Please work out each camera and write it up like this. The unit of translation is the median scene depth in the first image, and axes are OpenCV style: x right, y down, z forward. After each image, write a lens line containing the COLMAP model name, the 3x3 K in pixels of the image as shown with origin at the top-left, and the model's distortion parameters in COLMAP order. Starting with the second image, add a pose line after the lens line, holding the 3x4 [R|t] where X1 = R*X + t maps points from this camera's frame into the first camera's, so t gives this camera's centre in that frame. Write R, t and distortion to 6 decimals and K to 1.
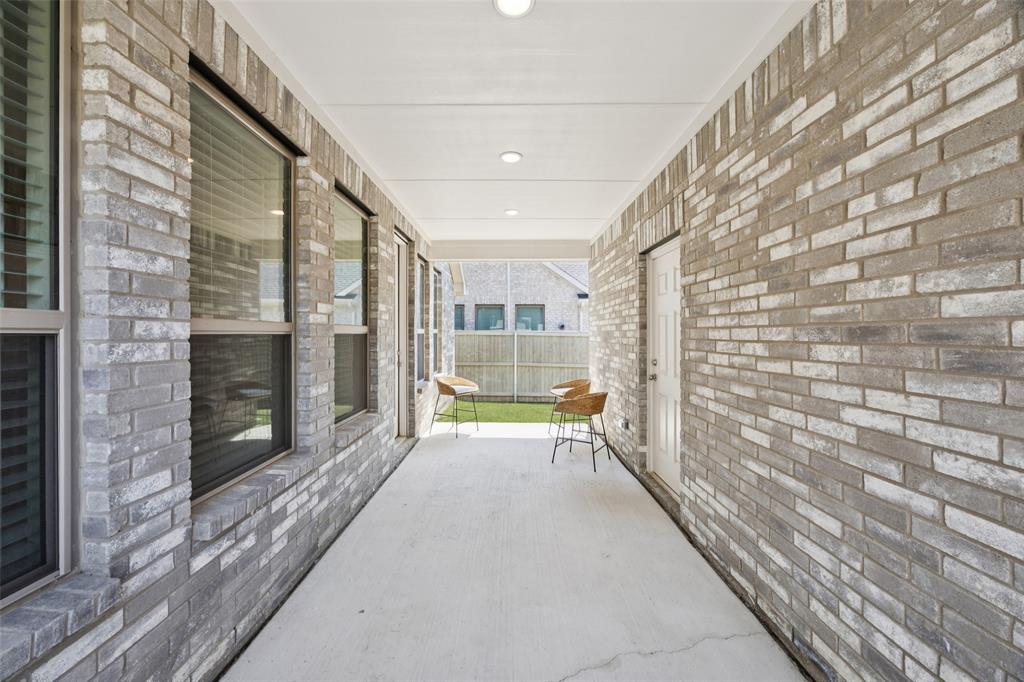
lens RADIAL K [[397.9, 0, 509.7], [0, 397.9, 333.6], [0, 0, 1]] dist [-0.000489, -0.000017]
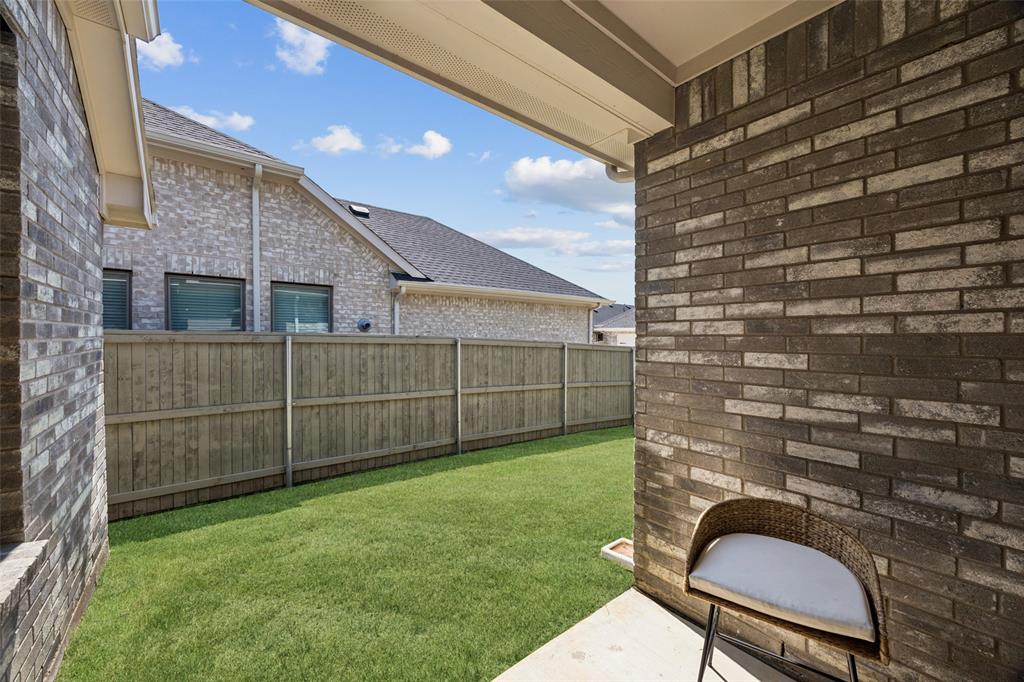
lens RADIAL K [[397.9, 0, 514.6], [0, 397.9, 342.7], [0, 0, 1]] dist [-0.000489, -0.000017]
pose [[0.782220, -0.008592, 0.622943, -0.067677], [0.000131, 0.999907, 0.013626, -0.001789], [-0.623003, -0.010577, 0.782148, 0.466896]]
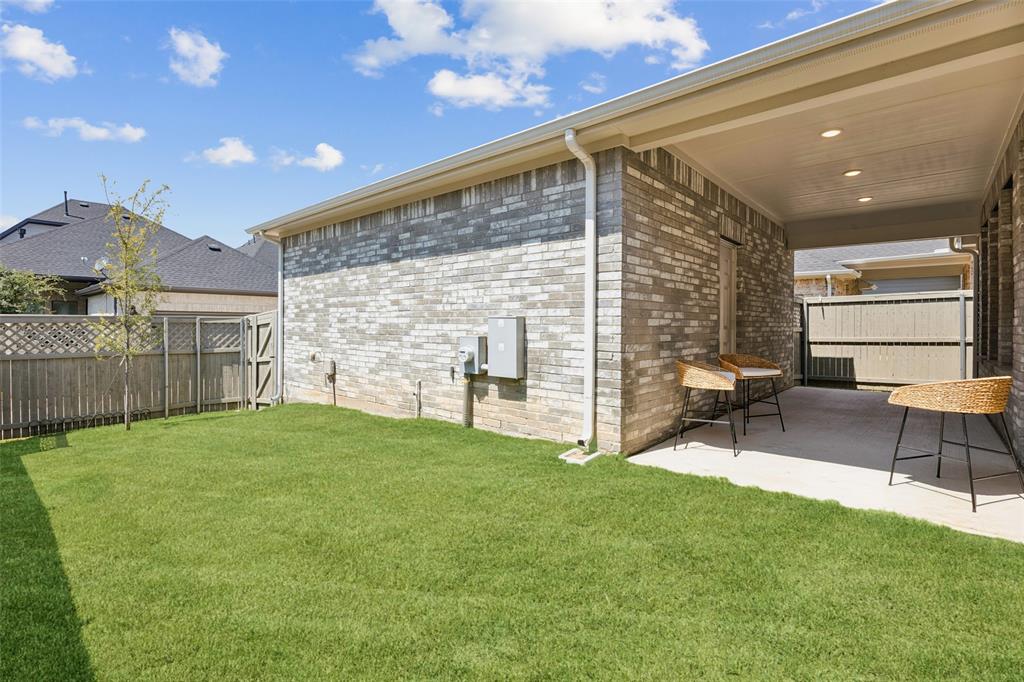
lens RADIAL K [[491.5, 0, 511.1], [0, 491.5, 333.0], [0, 0, 1]] dist [-0.001939, -0.000040]
pose [[-0.757859, -0.002814, 0.652412, -0.064026], [0.003773, 0.999955, 0.008695, 0.033046], [-0.652407, 0.009051, -0.757814, 0.924749]]
